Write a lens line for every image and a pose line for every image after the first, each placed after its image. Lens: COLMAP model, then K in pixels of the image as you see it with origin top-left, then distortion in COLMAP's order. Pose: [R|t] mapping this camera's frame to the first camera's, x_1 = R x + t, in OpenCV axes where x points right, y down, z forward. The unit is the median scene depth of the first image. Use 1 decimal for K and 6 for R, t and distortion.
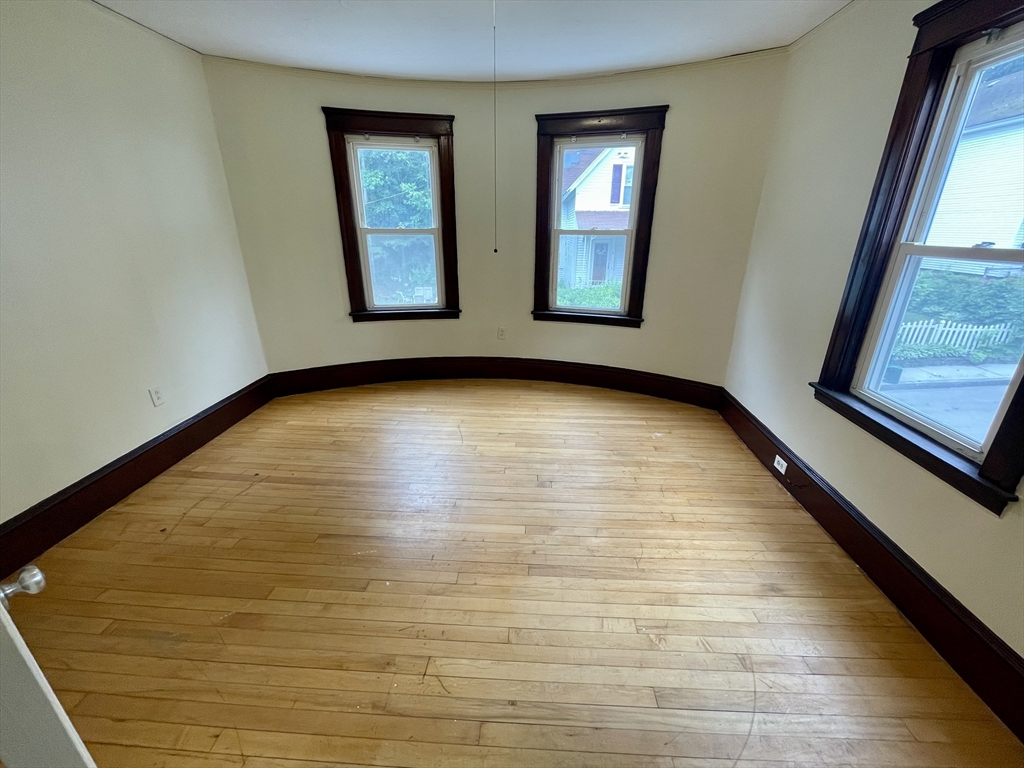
lens RADIAL K [[413.1, 0, 512.4], [0, 413.1, 379.6], [0, 0, 1]] dist [-0.004043, 0.000401]
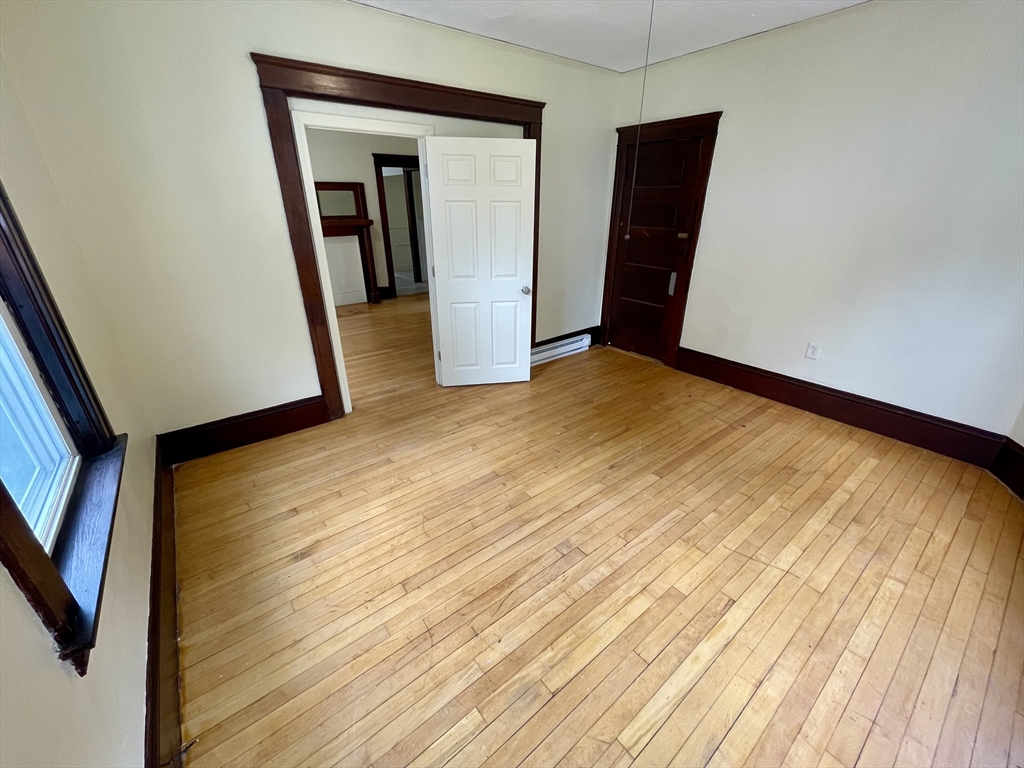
lens RADIAL K [[413.1, 0, 510.7], [0, 413.1, 386.6], [0, 0, 1]] dist [-0.004043, 0.000401]
pose [[-0.753894, 0.266176, -0.600661, 0.550867], [-0.232860, 0.746648, 0.623132, -0.434961], [0.614345, 0.609645, -0.500912, 1.170162]]
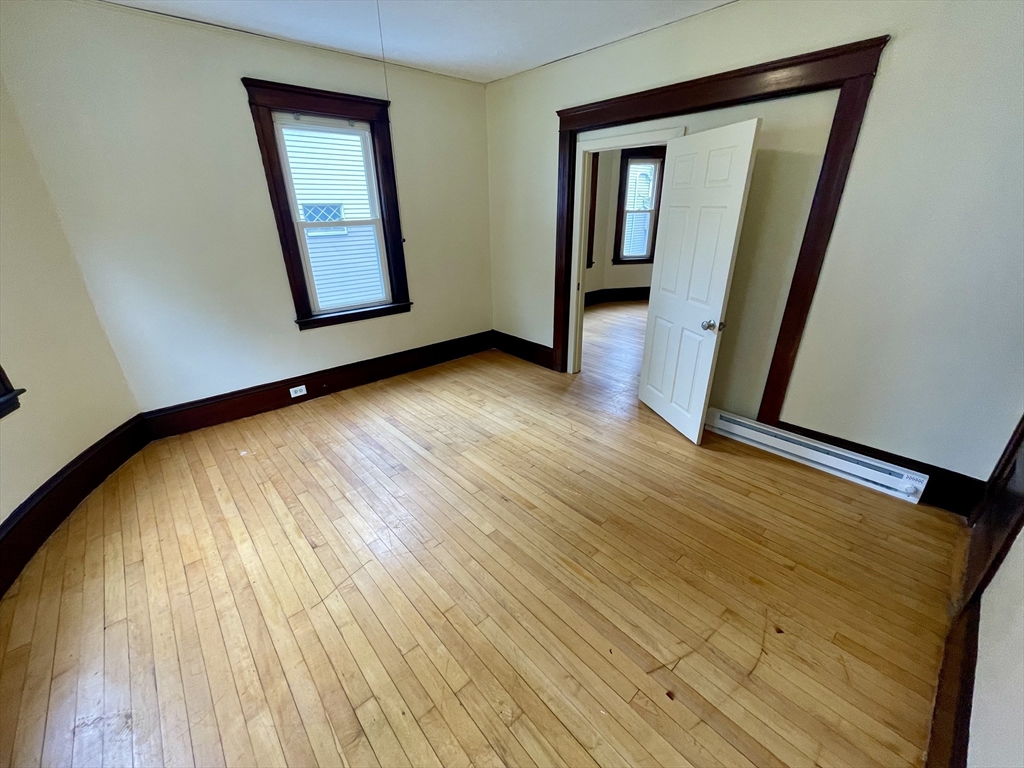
lens RADIAL K [[413.1, 0, 513.9], [0, 413.1, 385.9], [0, 0, 1]] dist [-0.004043, 0.000401]
pose [[-0.710409, -0.274040, 0.648244, -0.749085], [0.255549, 0.757772, 0.600398, -0.454888], [-0.655754, 0.592186, -0.468297, 1.205656]]
